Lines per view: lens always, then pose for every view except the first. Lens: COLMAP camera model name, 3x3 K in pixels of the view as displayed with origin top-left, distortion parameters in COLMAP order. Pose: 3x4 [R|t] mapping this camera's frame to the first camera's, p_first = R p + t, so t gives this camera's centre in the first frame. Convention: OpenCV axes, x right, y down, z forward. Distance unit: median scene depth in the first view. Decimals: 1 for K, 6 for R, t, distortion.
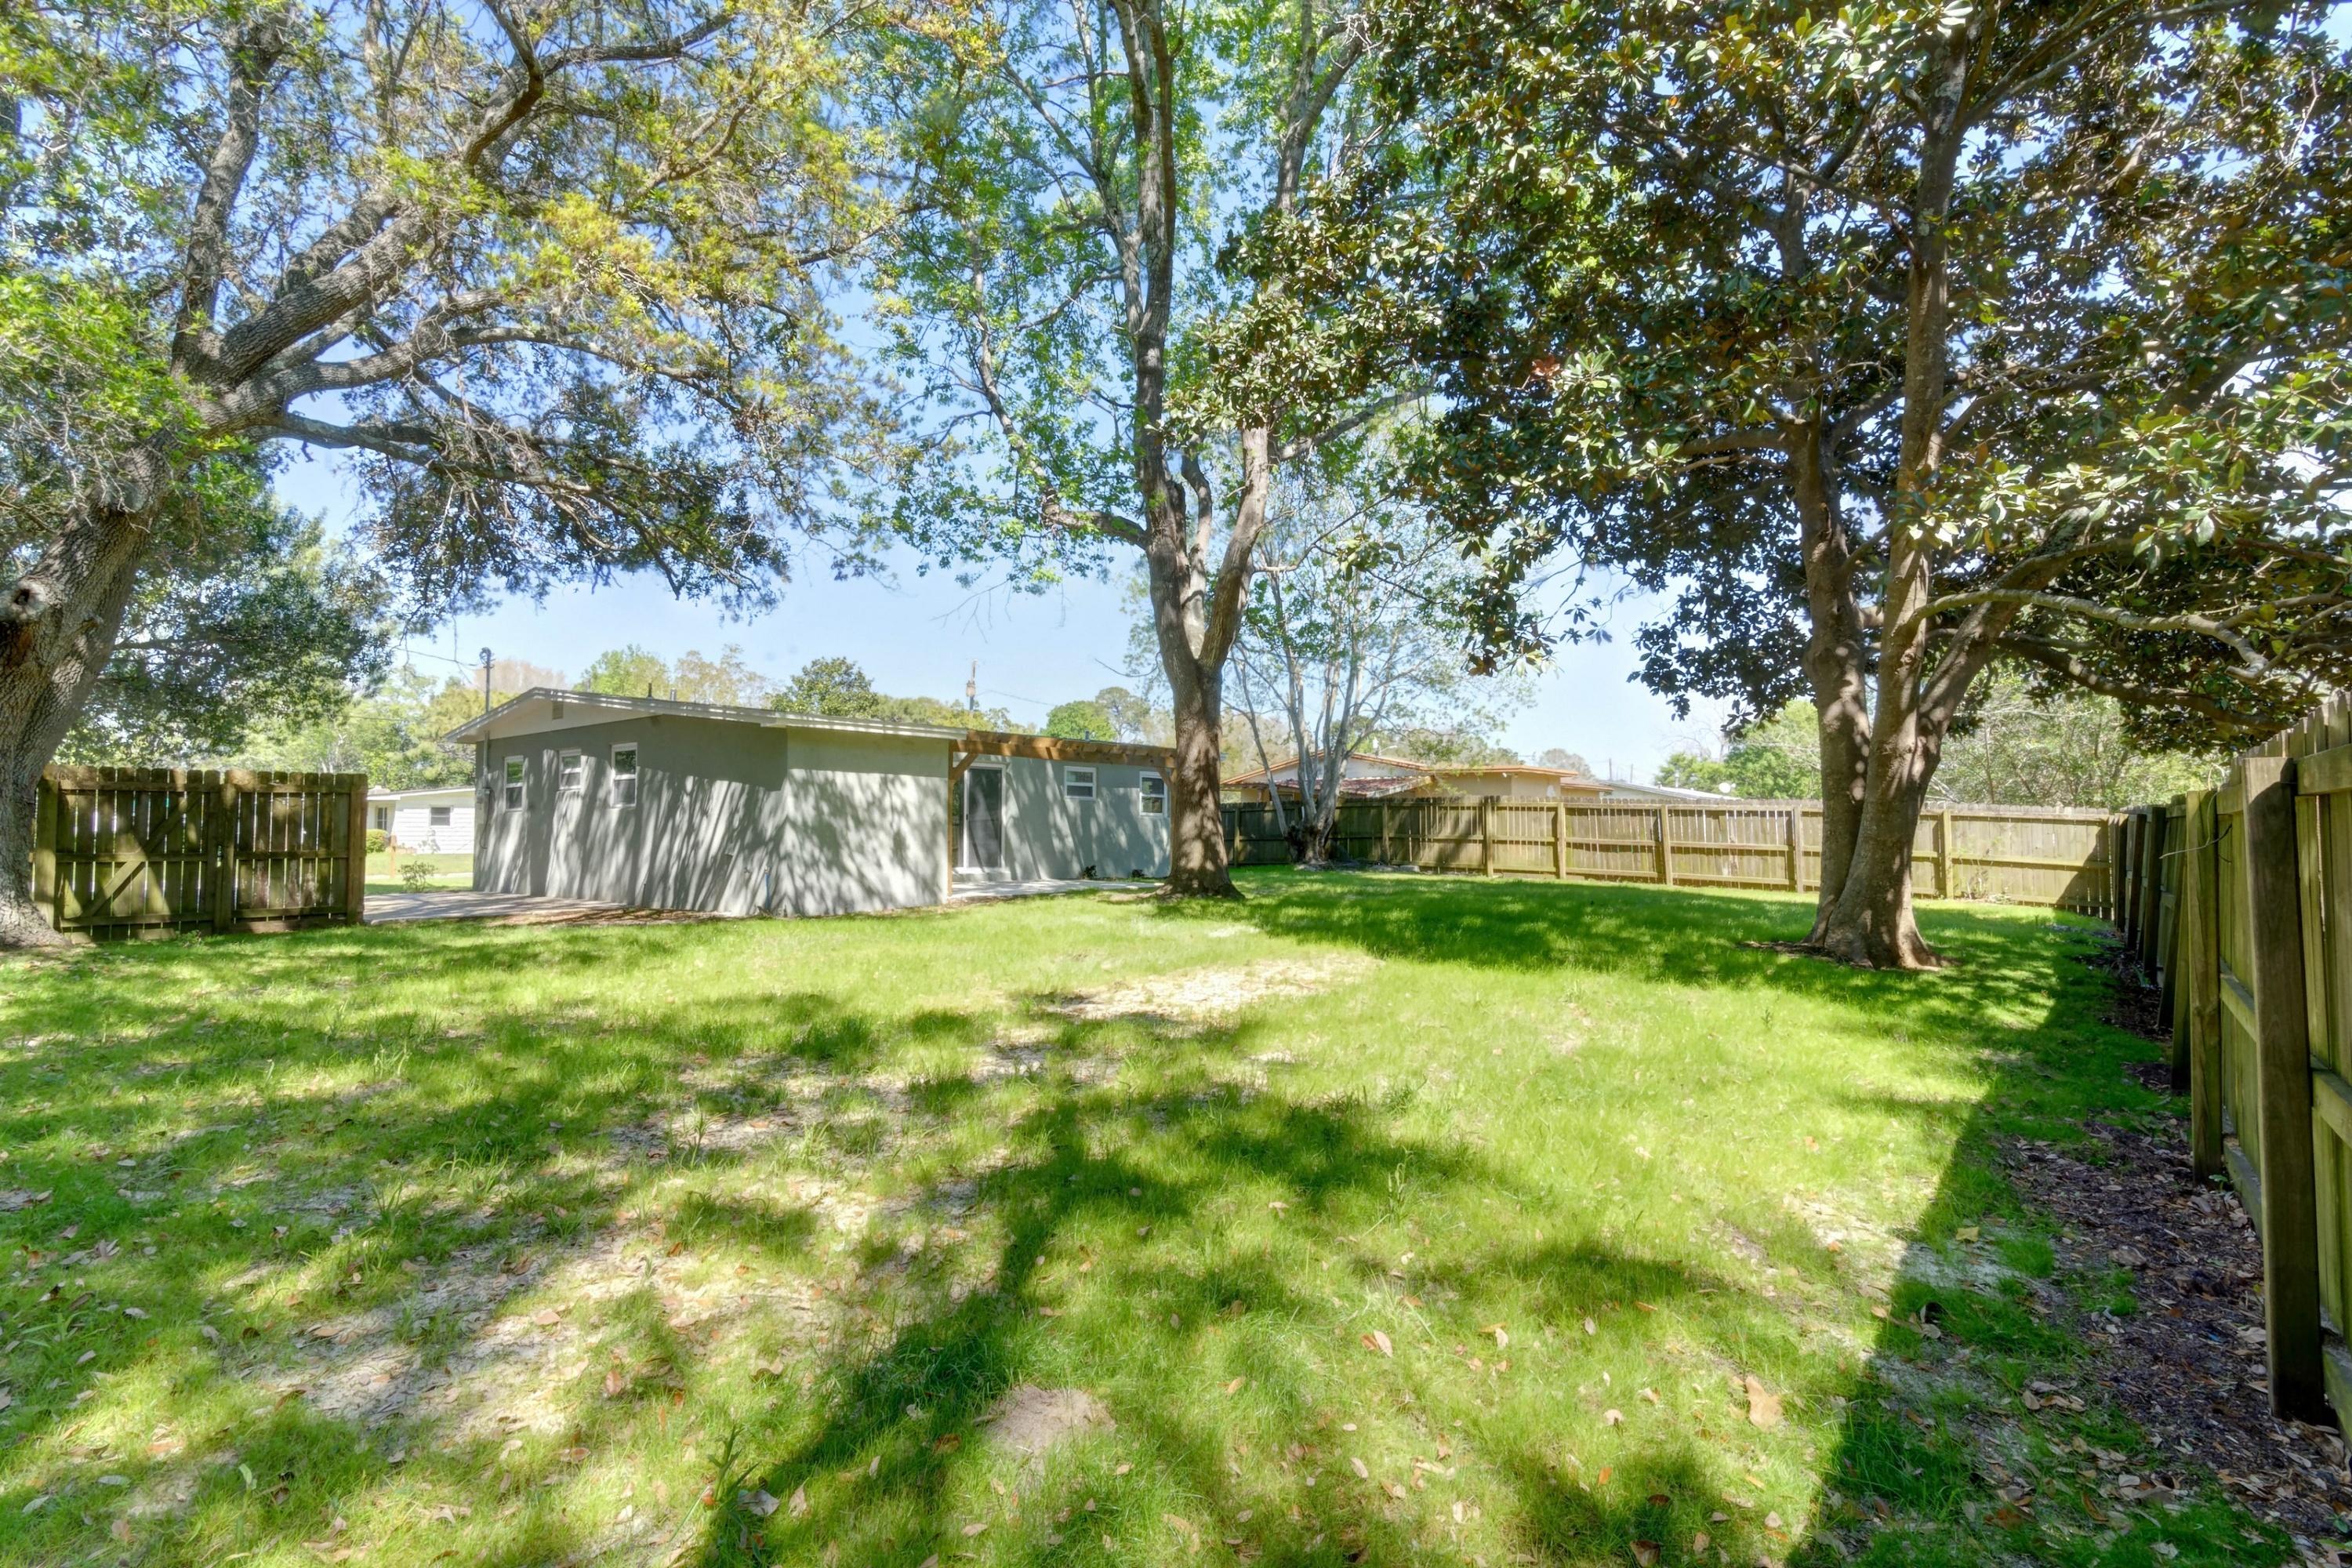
lens RADIAL K [[1122.1, 0, 1179.9], [0, 1122.1, 782.8], [0, 0, 1]] dist [0.003812, 0.000379]
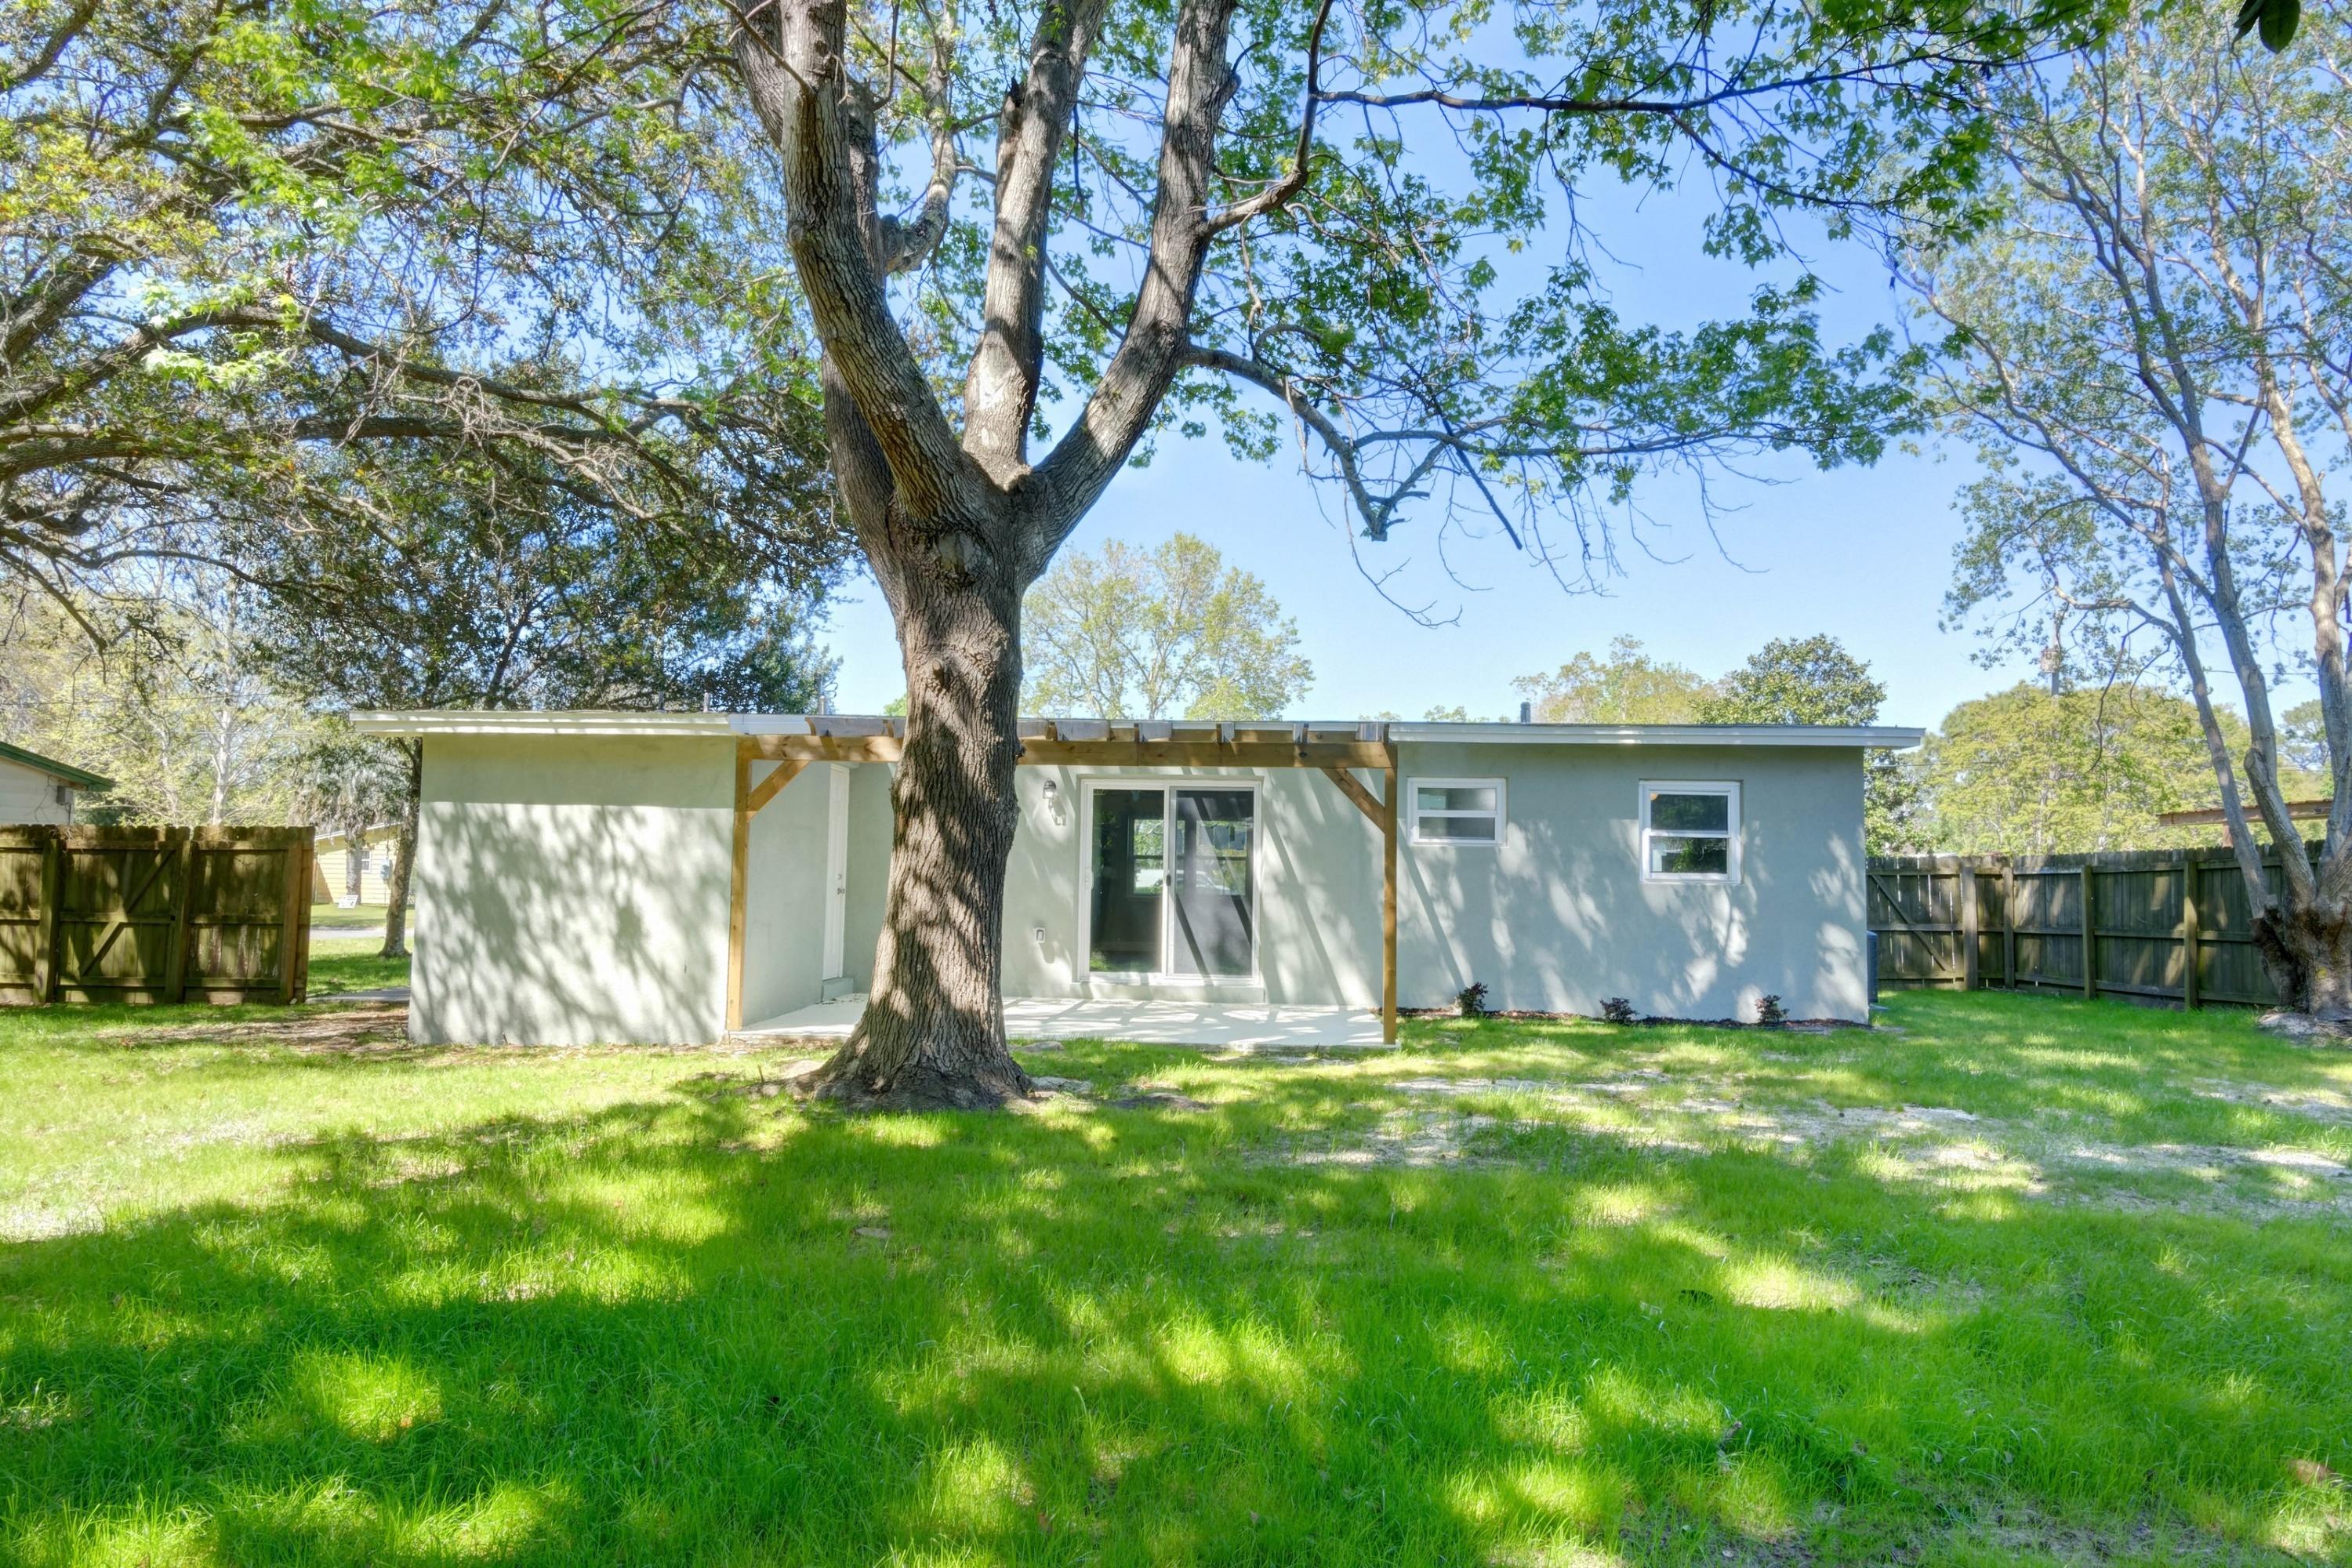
lens RADIAL K [[1458.3, 0, 1176.0], [0, 1458.3, 784.0], [0, 0, 1]] dist [-0.000020, -0.000472]
pose [[0.597451, -0.051357, -0.800259, 0.532933], [0.020113, 0.998593, -0.049070, 0.025510], [0.801653, 0.013221, 0.597643, 0.809968]]
